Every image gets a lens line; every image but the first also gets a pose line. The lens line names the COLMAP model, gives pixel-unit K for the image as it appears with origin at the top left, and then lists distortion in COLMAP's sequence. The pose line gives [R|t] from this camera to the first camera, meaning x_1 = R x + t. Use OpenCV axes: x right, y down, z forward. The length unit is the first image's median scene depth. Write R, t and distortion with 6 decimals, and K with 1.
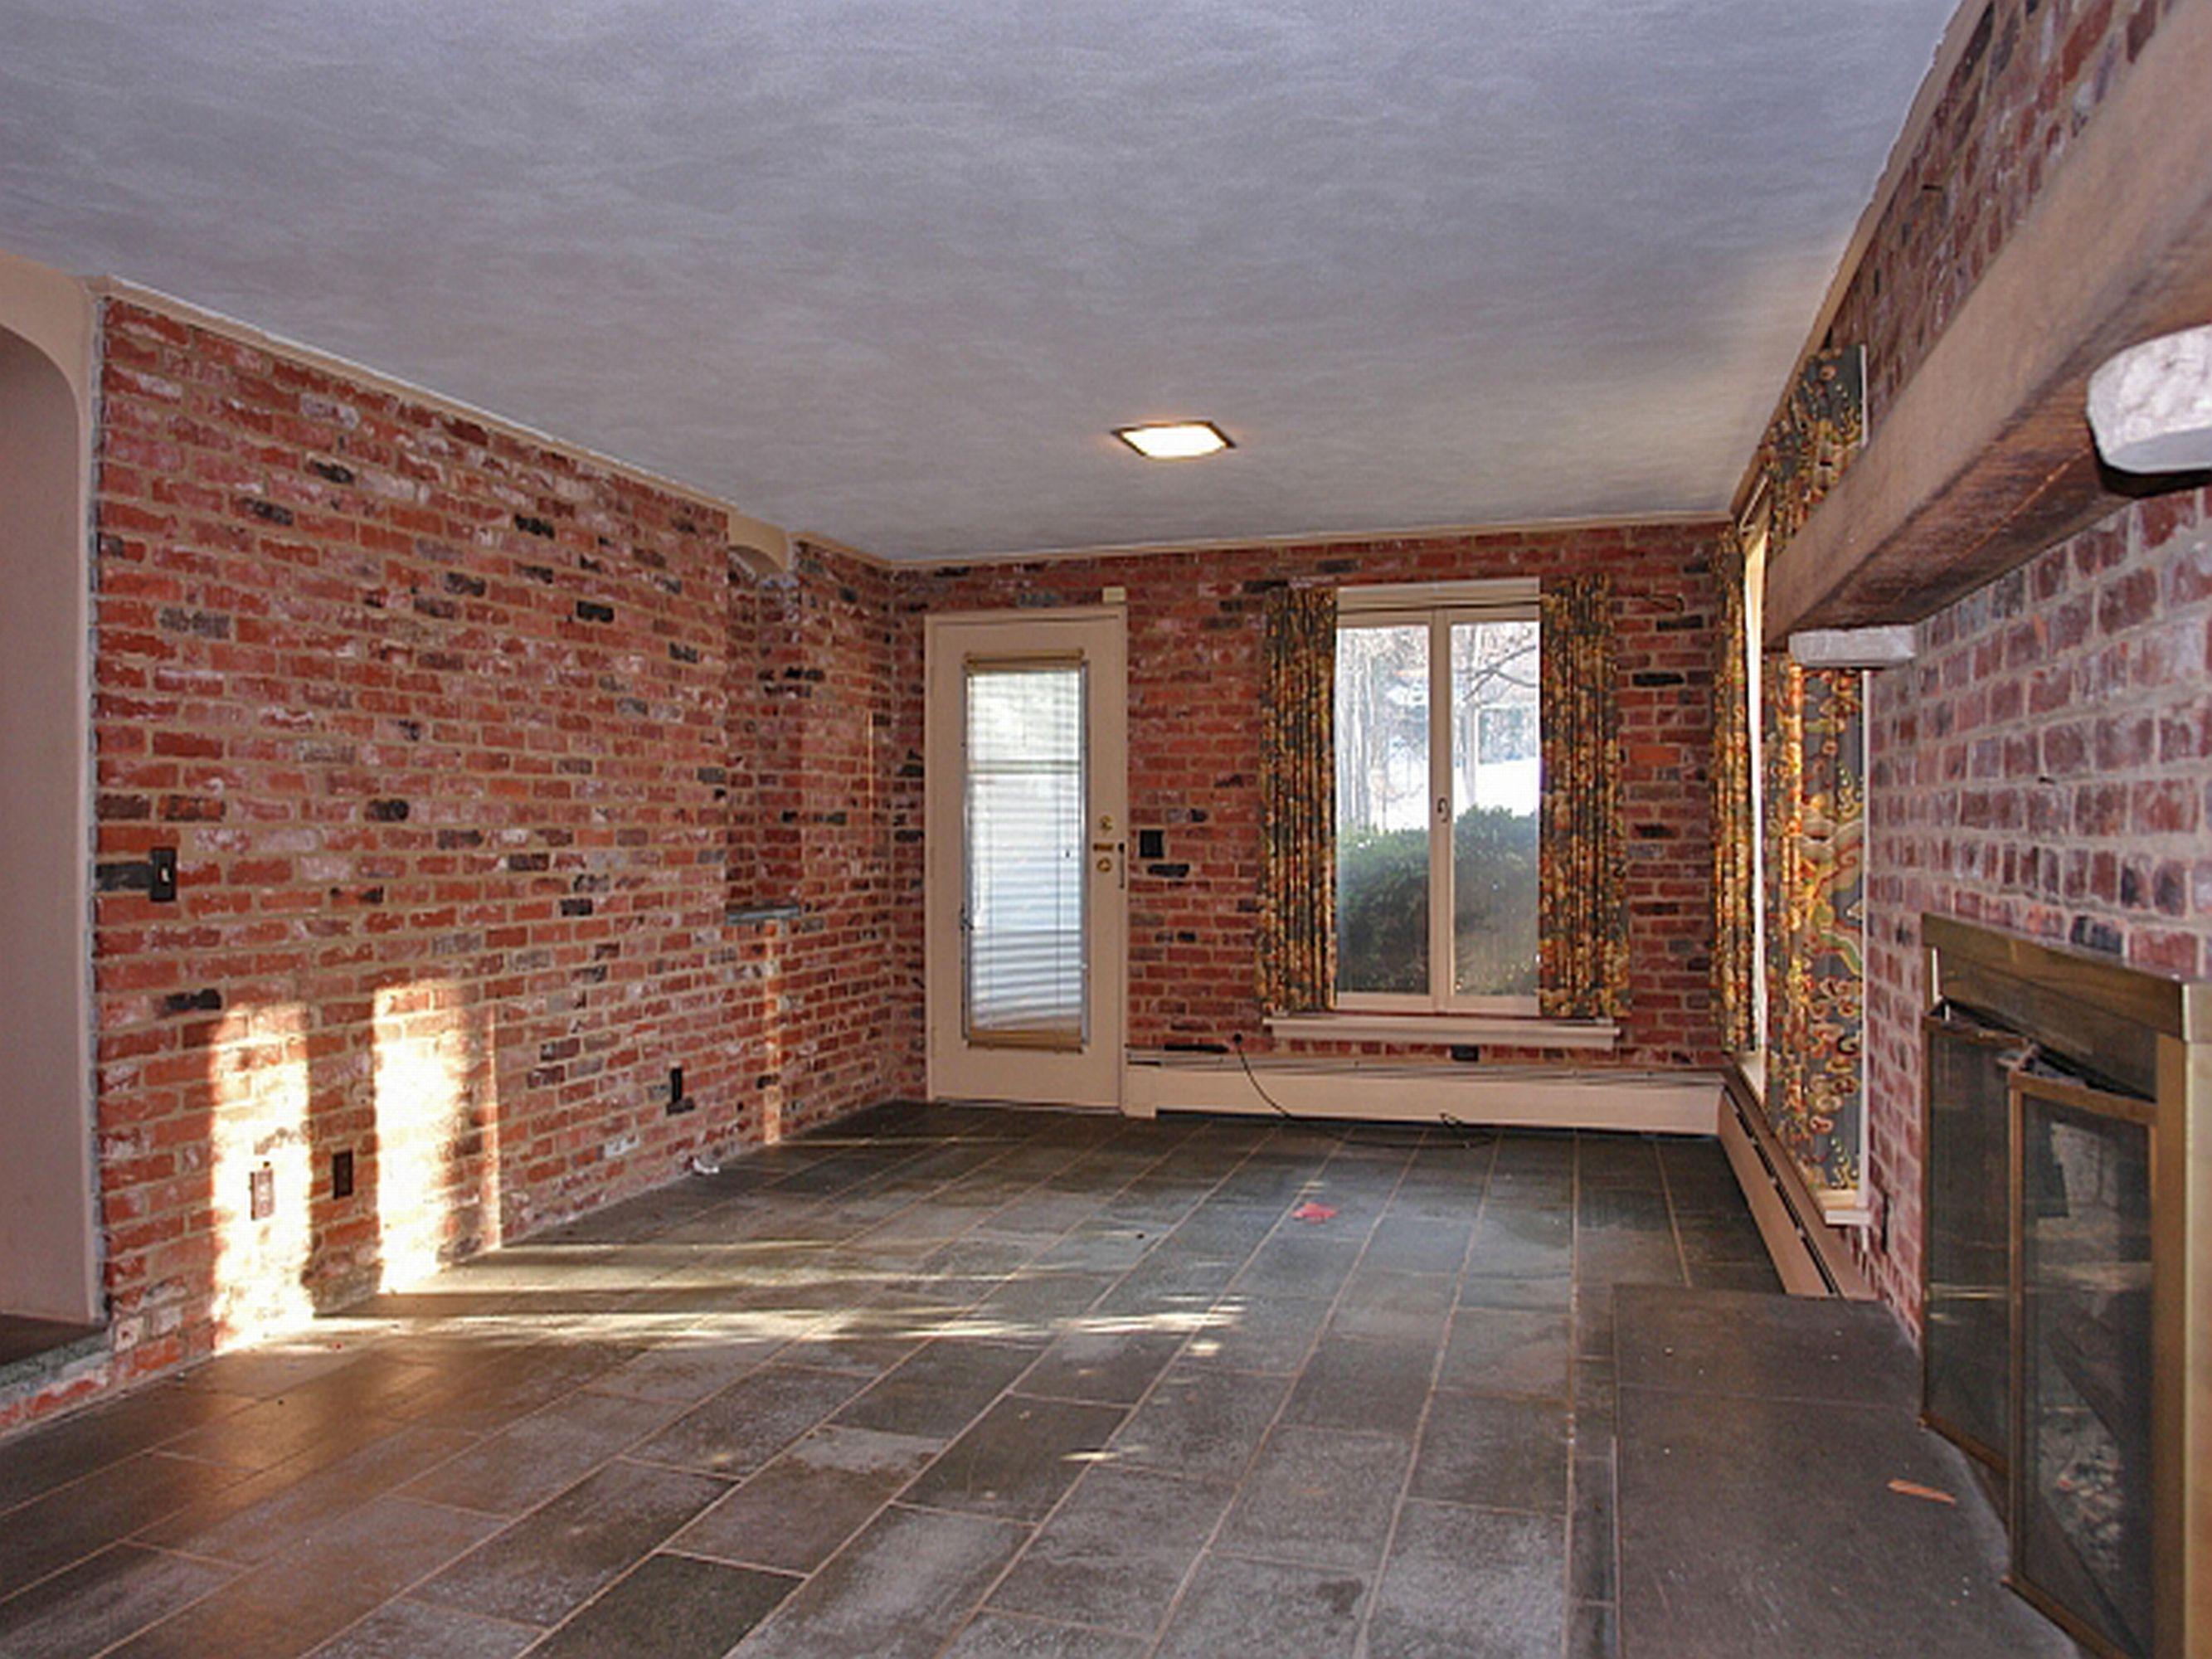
lens RADIAL K [[1551.3, 0, 1104.3], [0, 1551.3, 821.4], [0, 0, 1]] dist [-0.072957, 0.036439]
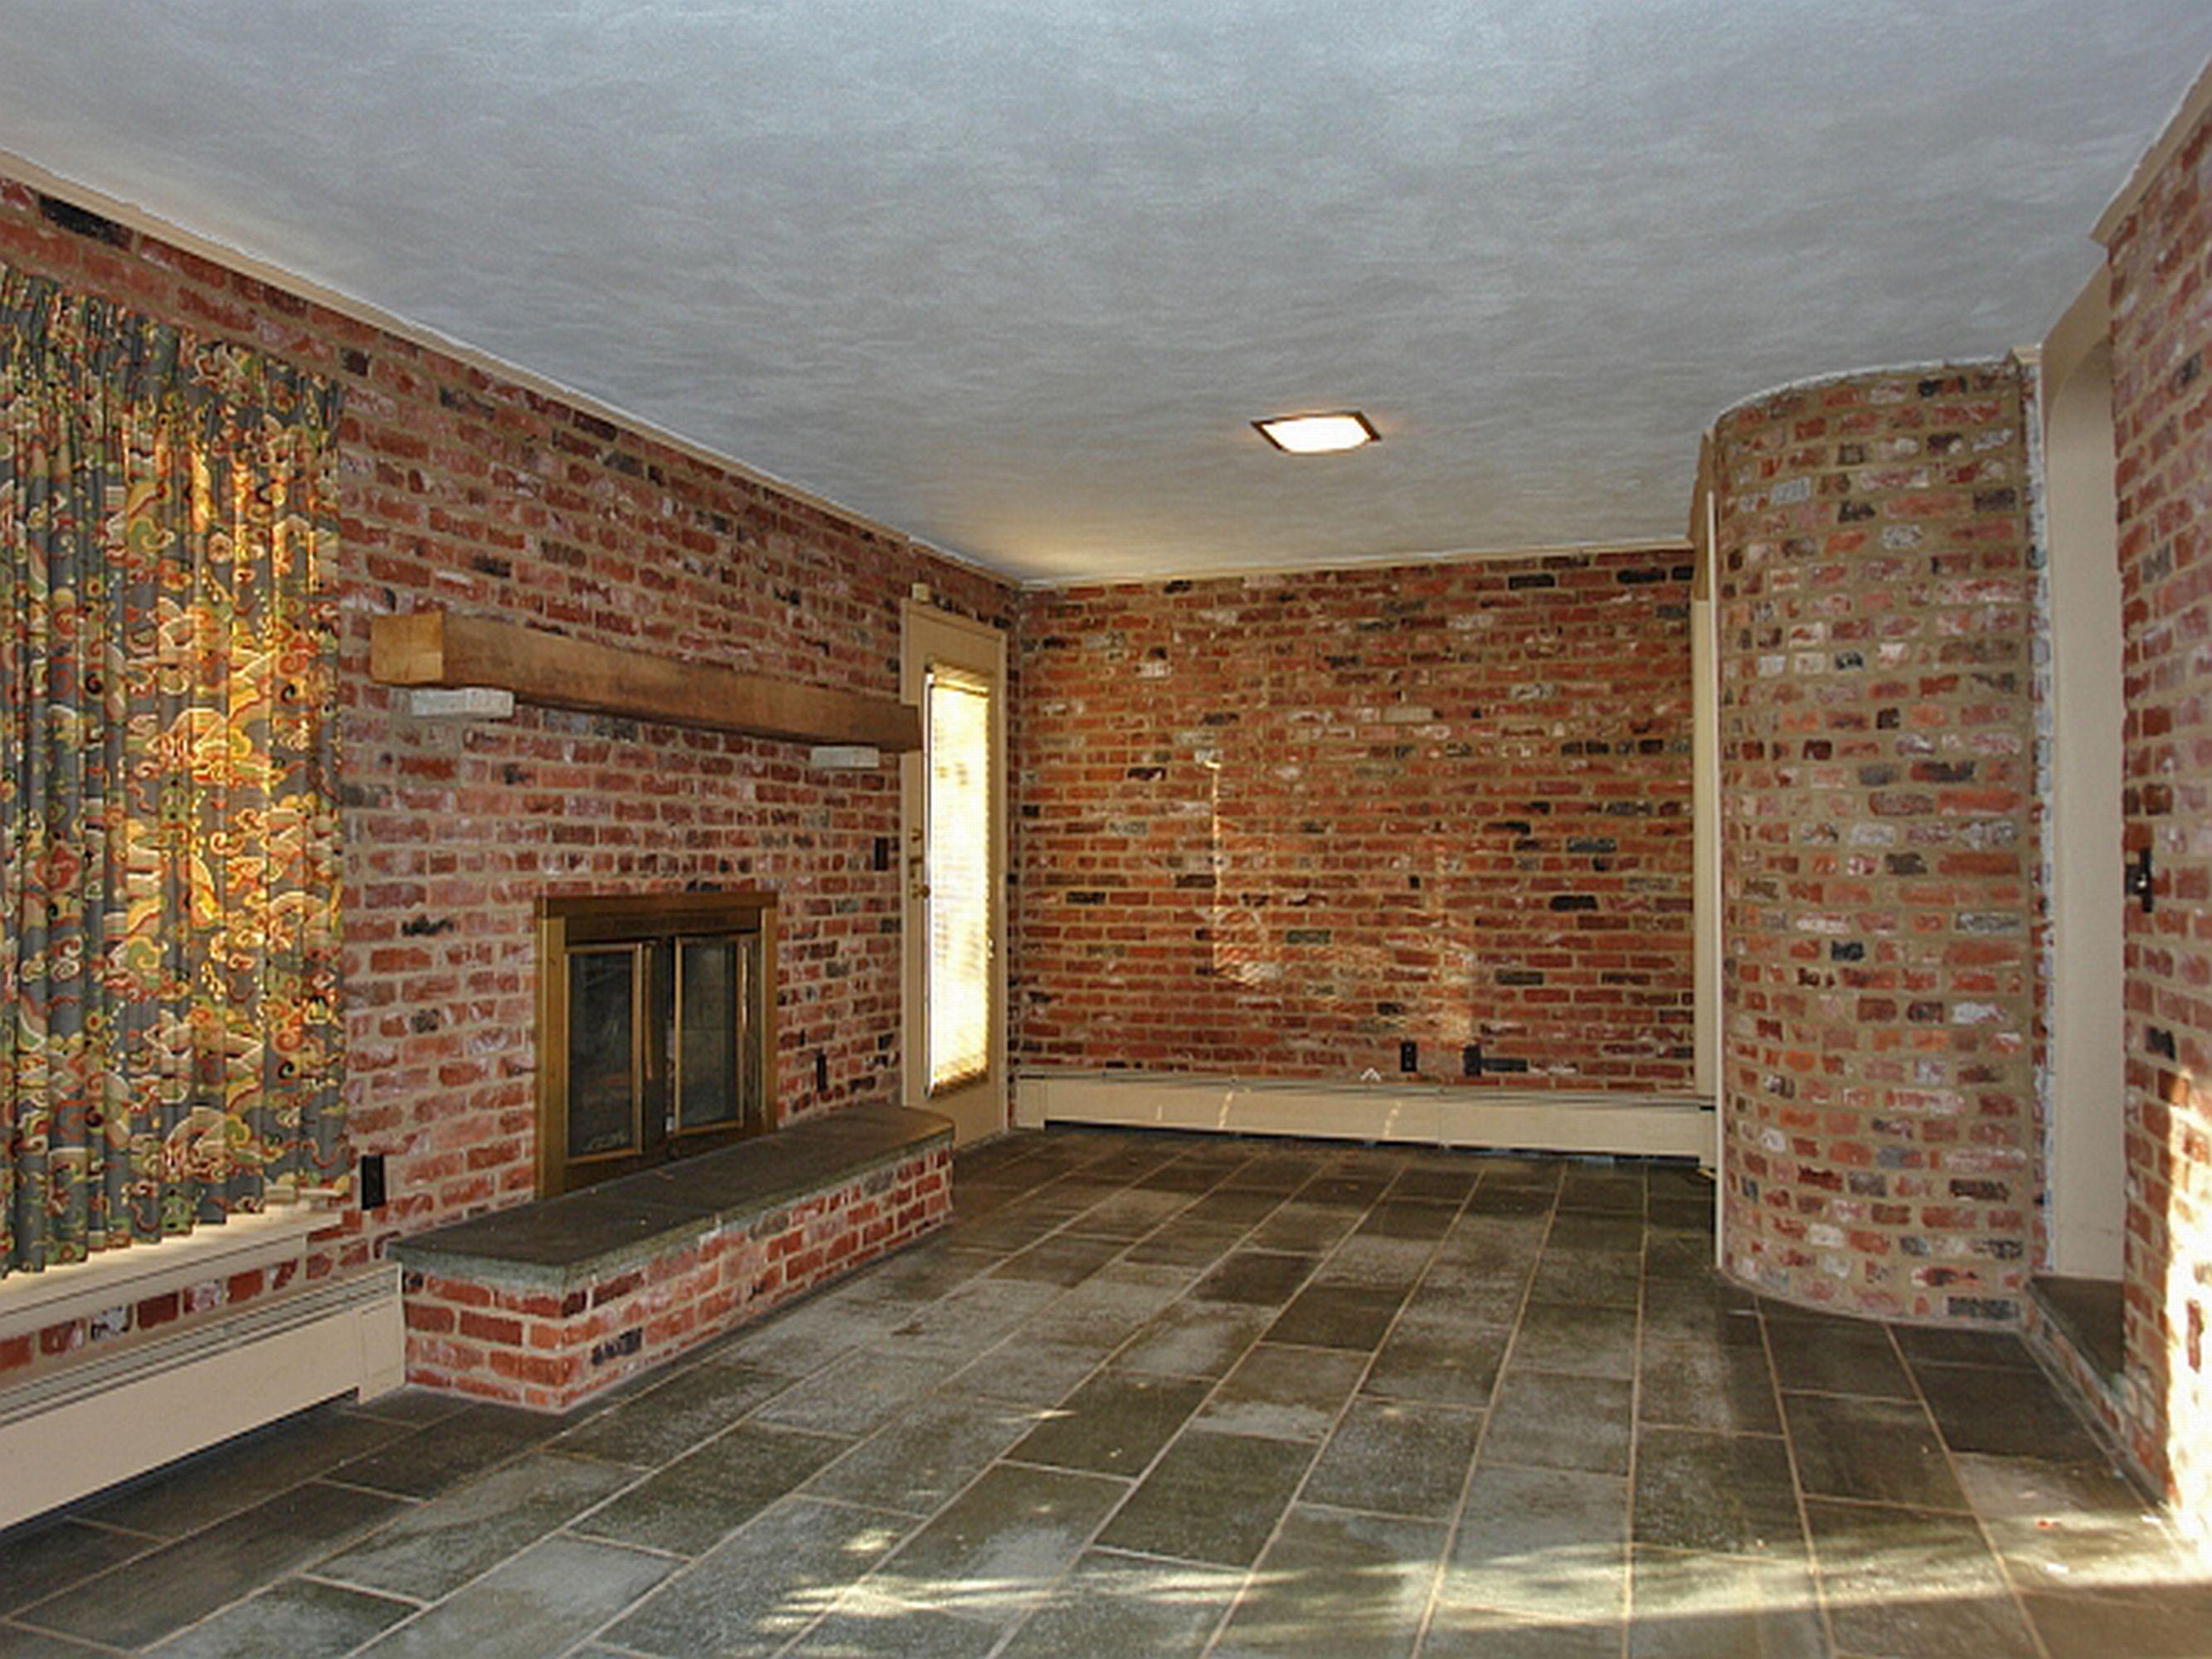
lens RADIAL K [[1551.3, 0, 1108.4], [0, 1551.3, 842.9], [0, 0, 1]] dist [-0.072957, 0.036439]
pose [[-0.999055, 0.007848, 0.042745, -0.087442], [0.007243, 0.999872, -0.014288, 0.022409], [-0.042851, -0.013965, -0.998984, 1.877404]]
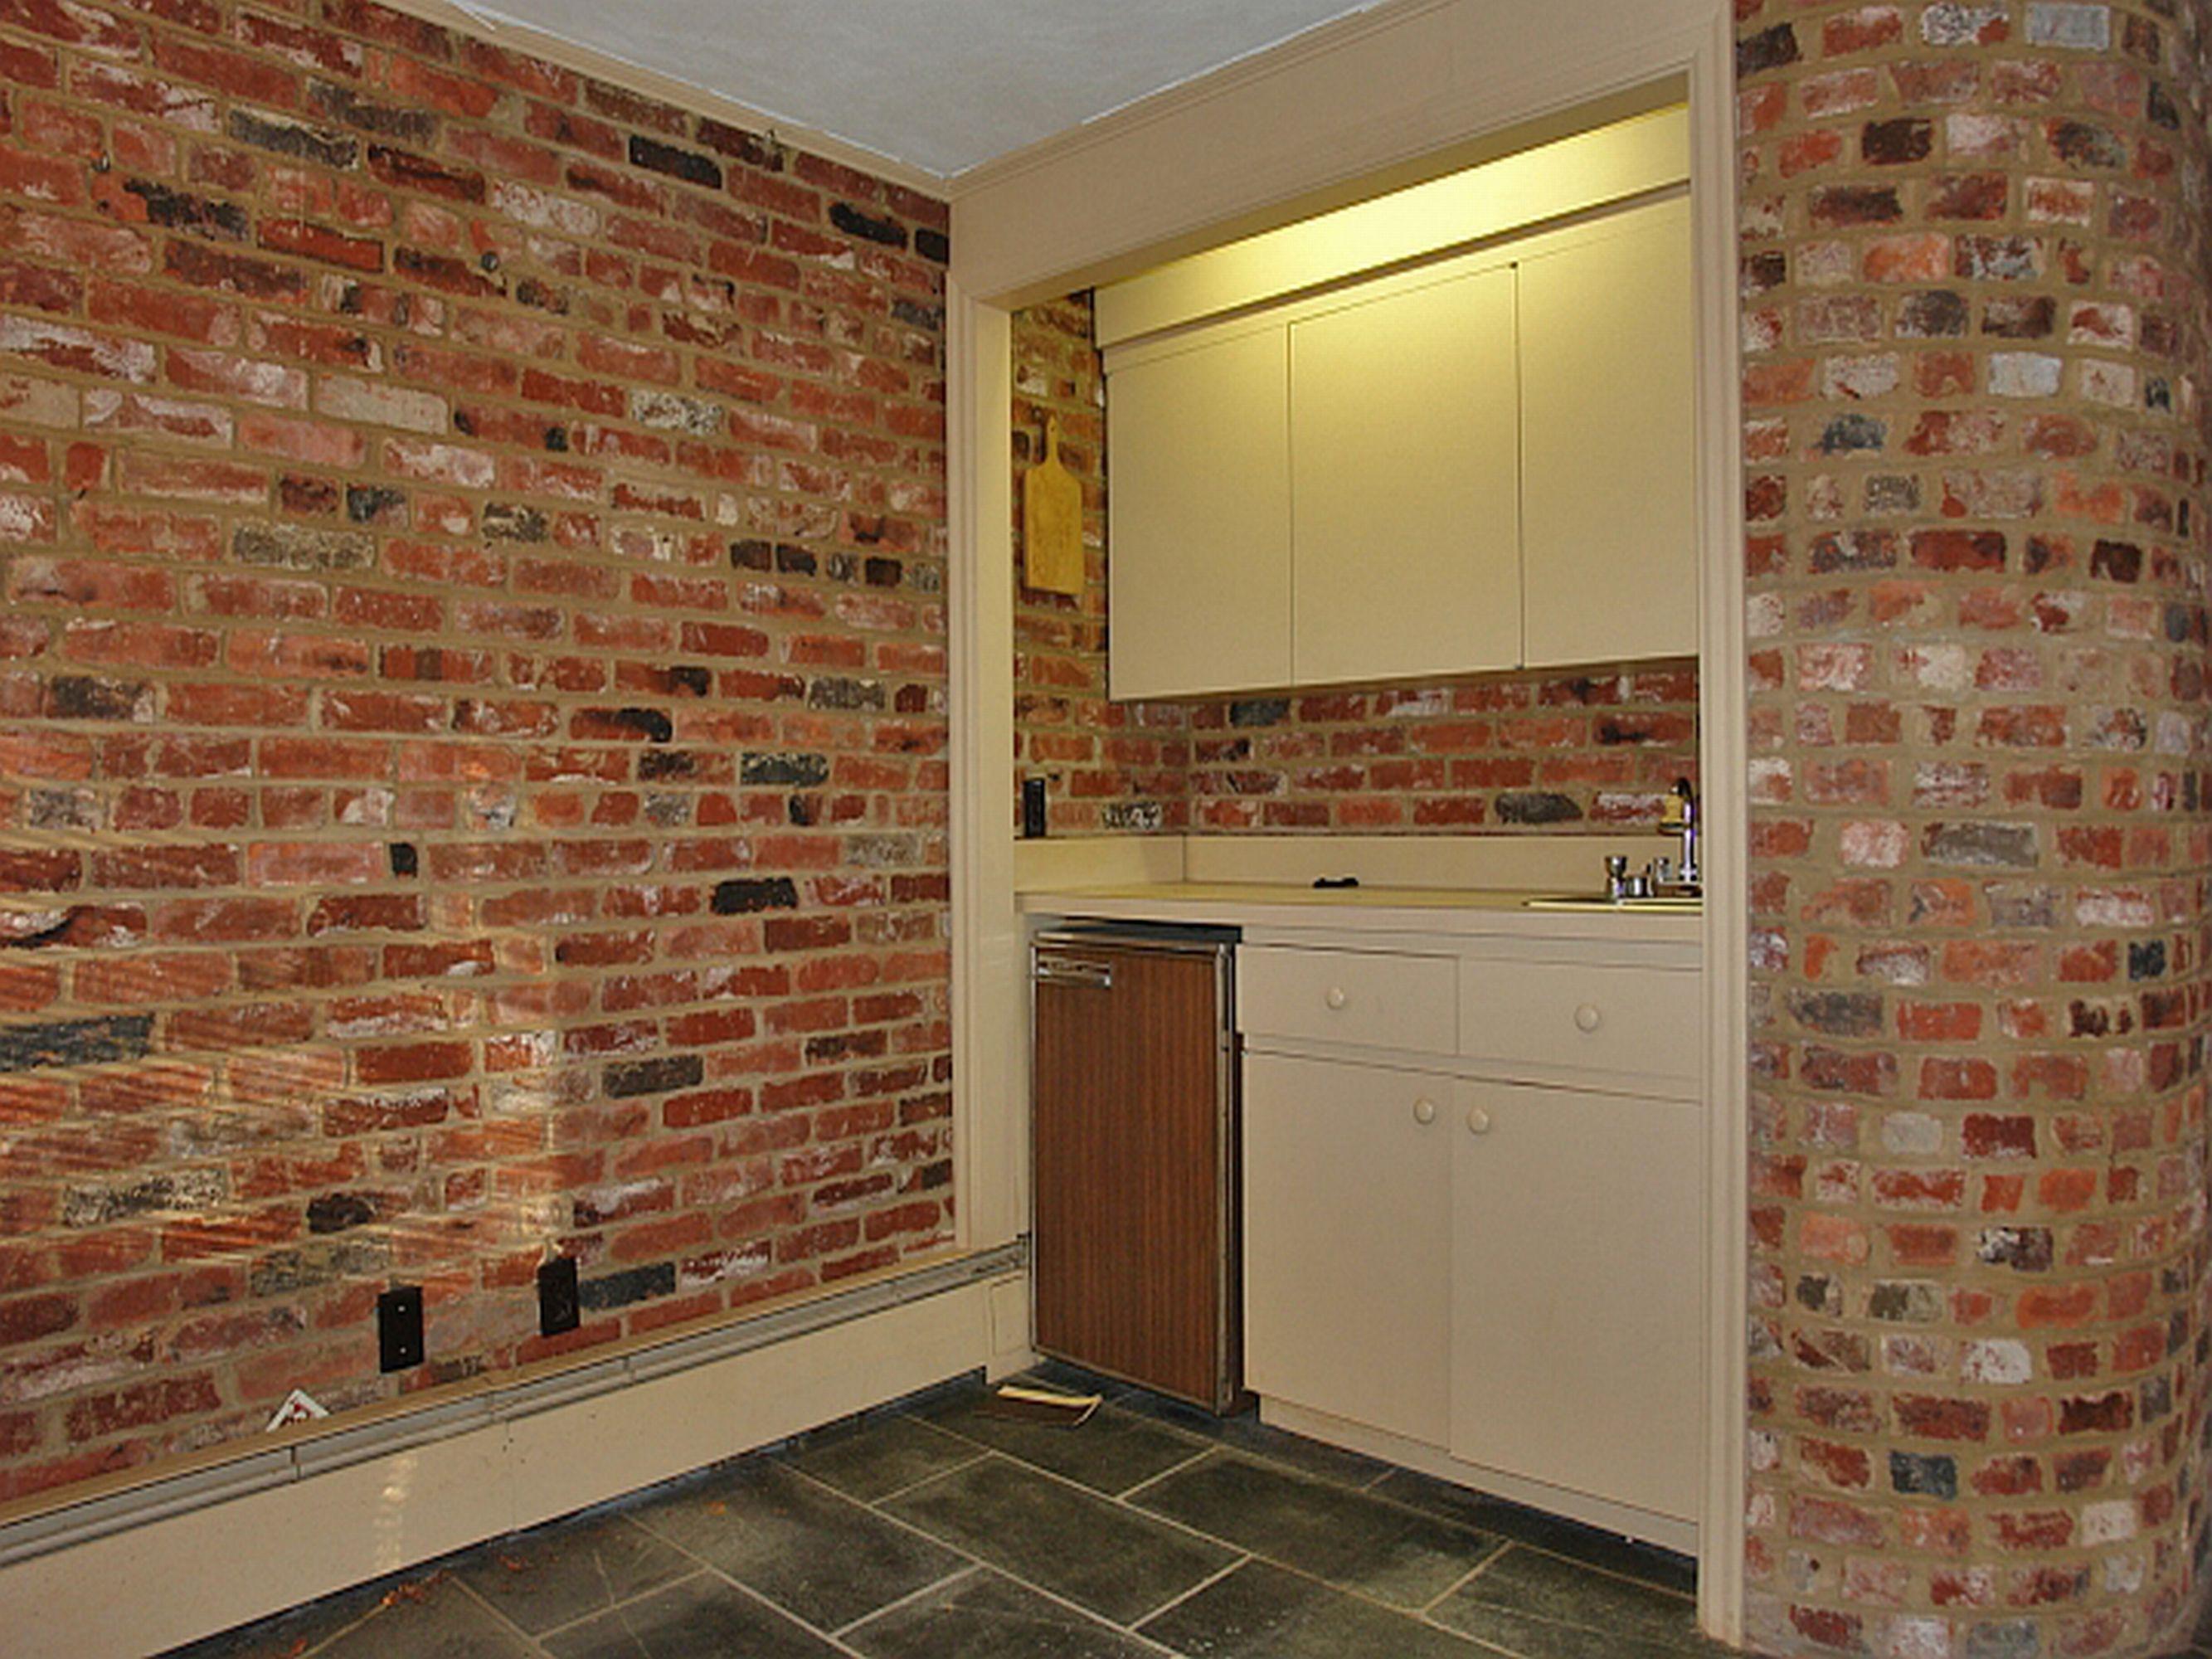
lens RADIAL K [[1551.3, 0, 1110.5], [0, 1551.3, 824.3], [0, 0, 1]] dist [-0.072957, 0.036439]
pose [[-0.430221, 0.015959, -0.902583, 0.037976], [0.014574, 0.999836, 0.010732, 0.025548], [0.902606, -0.008537, -0.430383, 1.039596]]
